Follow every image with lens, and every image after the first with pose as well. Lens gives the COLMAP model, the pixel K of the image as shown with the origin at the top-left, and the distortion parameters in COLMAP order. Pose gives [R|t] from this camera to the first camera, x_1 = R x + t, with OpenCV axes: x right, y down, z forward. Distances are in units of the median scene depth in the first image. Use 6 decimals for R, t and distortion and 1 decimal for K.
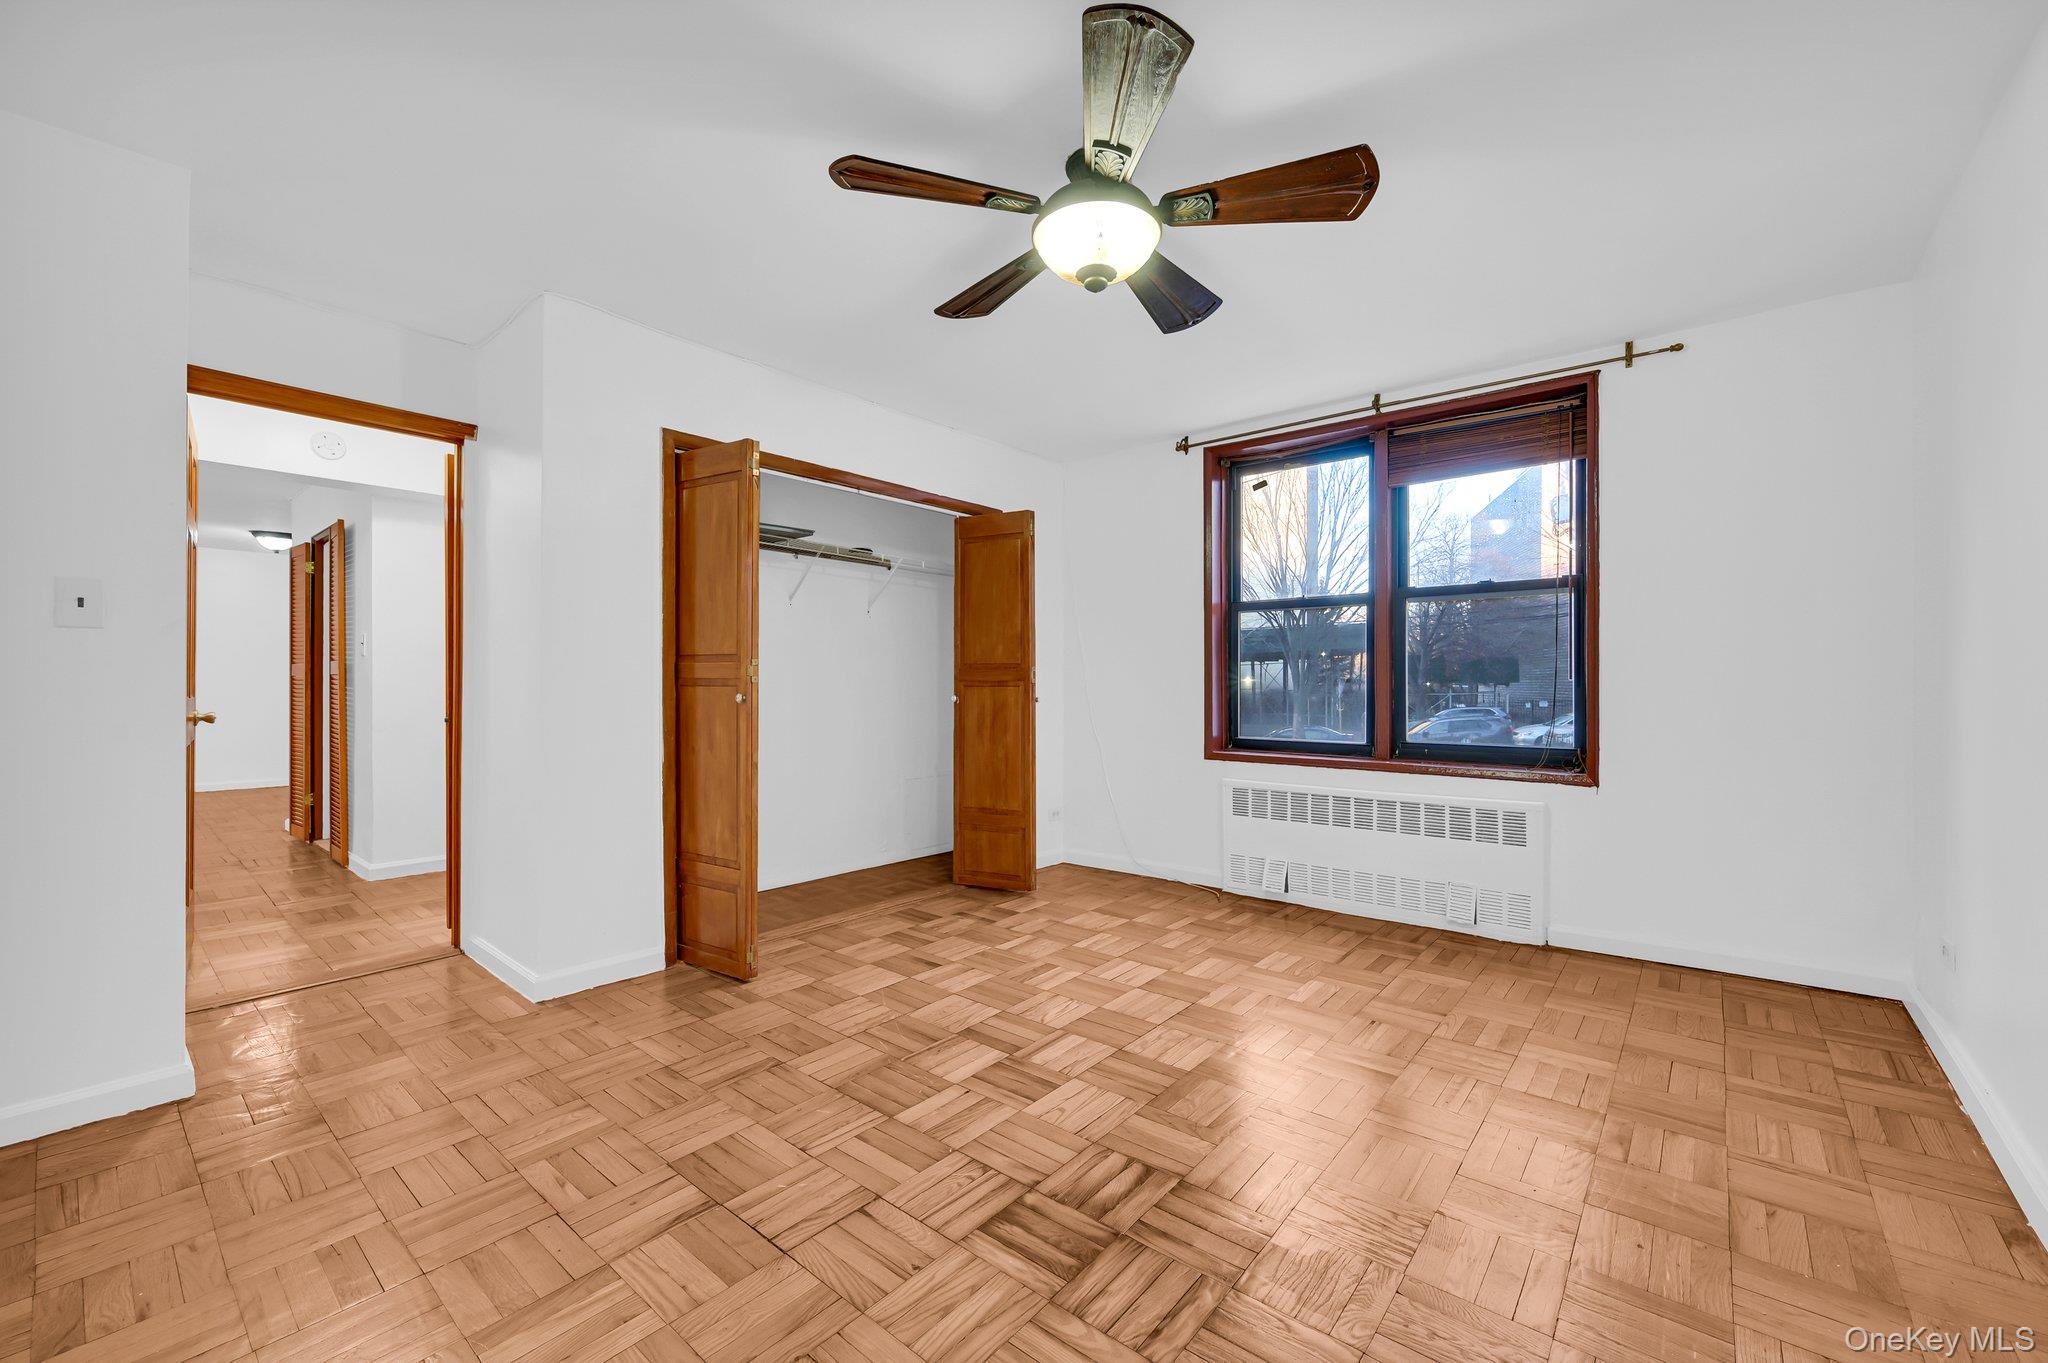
lens RADIAL K [[882.3, 0, 1065.0], [0, 882.3, 677.7], [0, 0, 1]] dist [-0.001122, 0.001058]
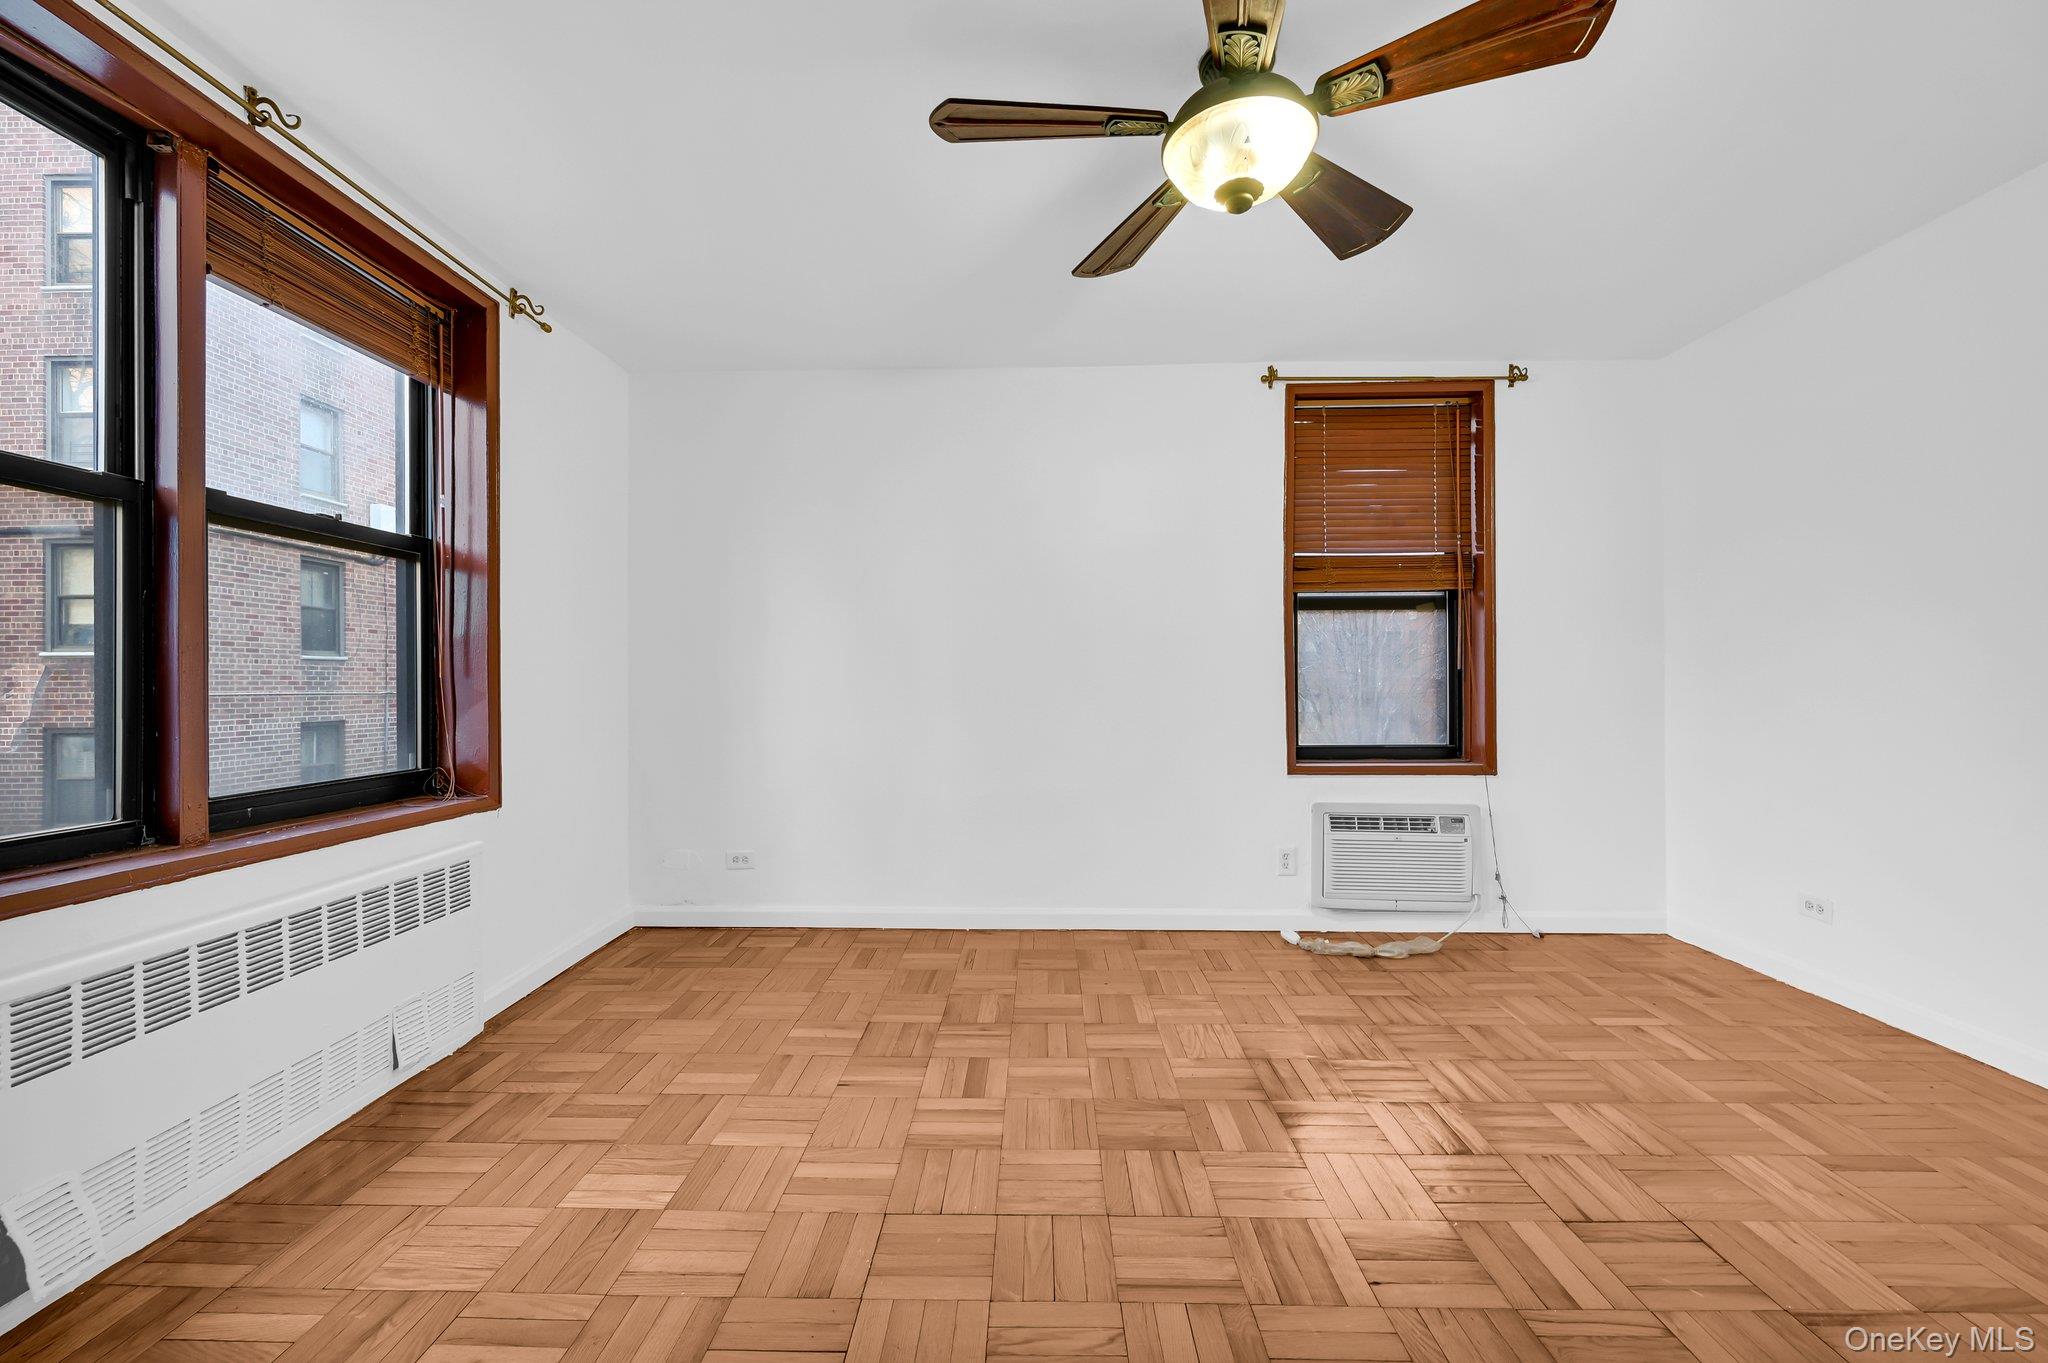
lens RADIAL K [[828.0, 0, 1016.6], [0, 828.0, 681.0], [0, 0, 1]] dist [-0.002152, 0.001145]
pose [[-0.610227, 0.004521, 0.792214, -0.284451], [0.005698, 0.999983, -0.001317, 0.008661], [-0.792206, 0.003710, -0.610242, 1.023096]]
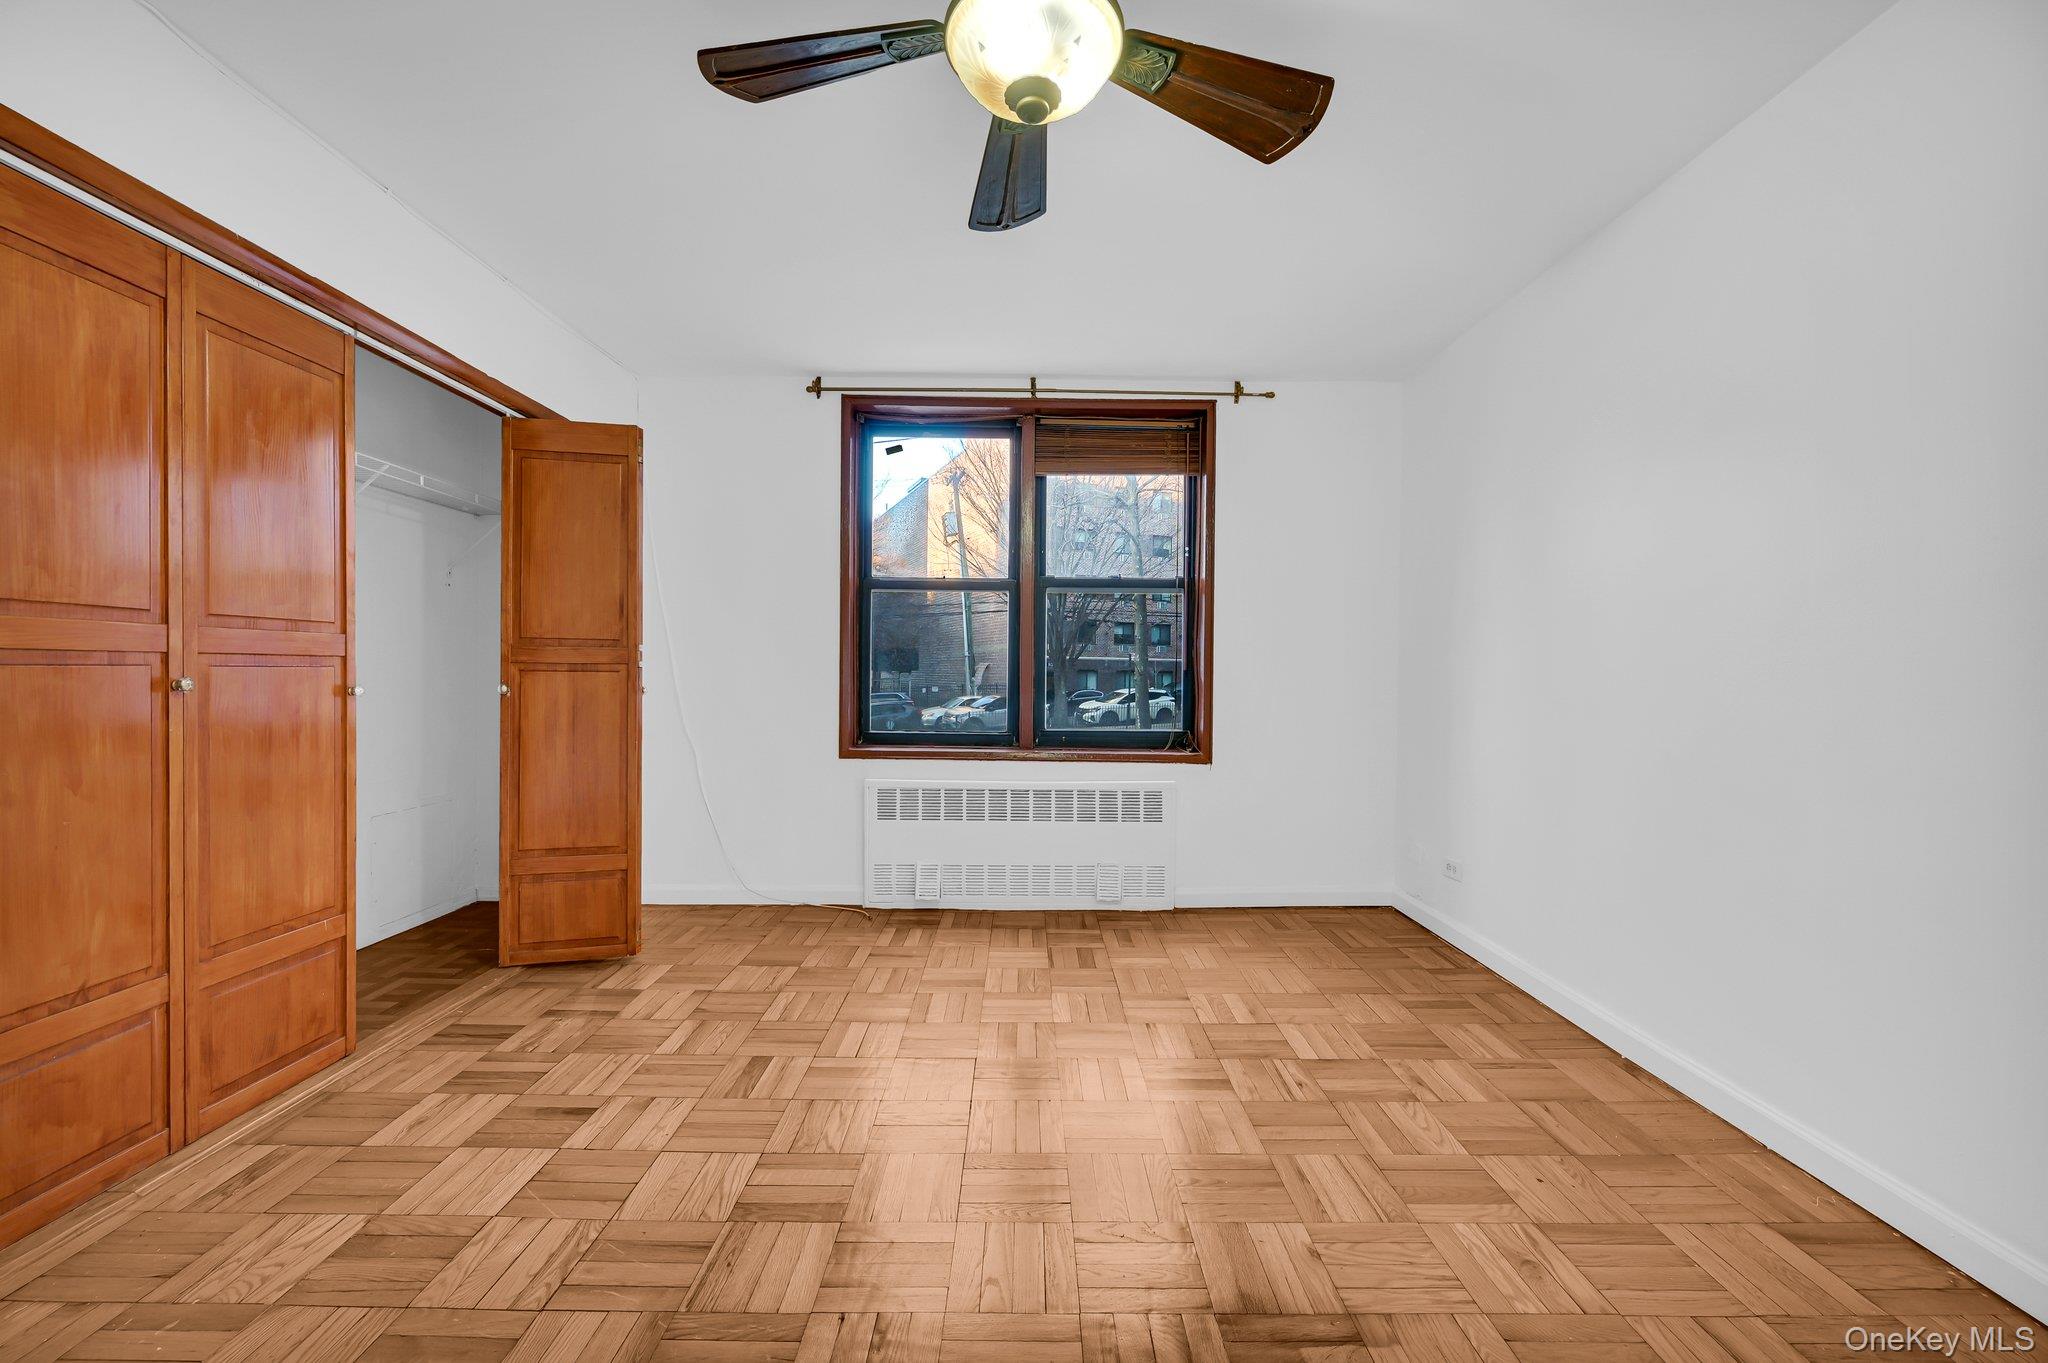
lens RADIAL K [[828.0, 0, 1043.8], [0, 828.0, 680.9], [0, 0, 1]] dist [-0.002152, 0.001145]
pose [[0.765528, 0.000956, 0.643402, -0.243006], [-0.014134, 0.999783, 0.015331, 0.002054], [-0.643248, -0.020830, 0.765375, 0.296850]]
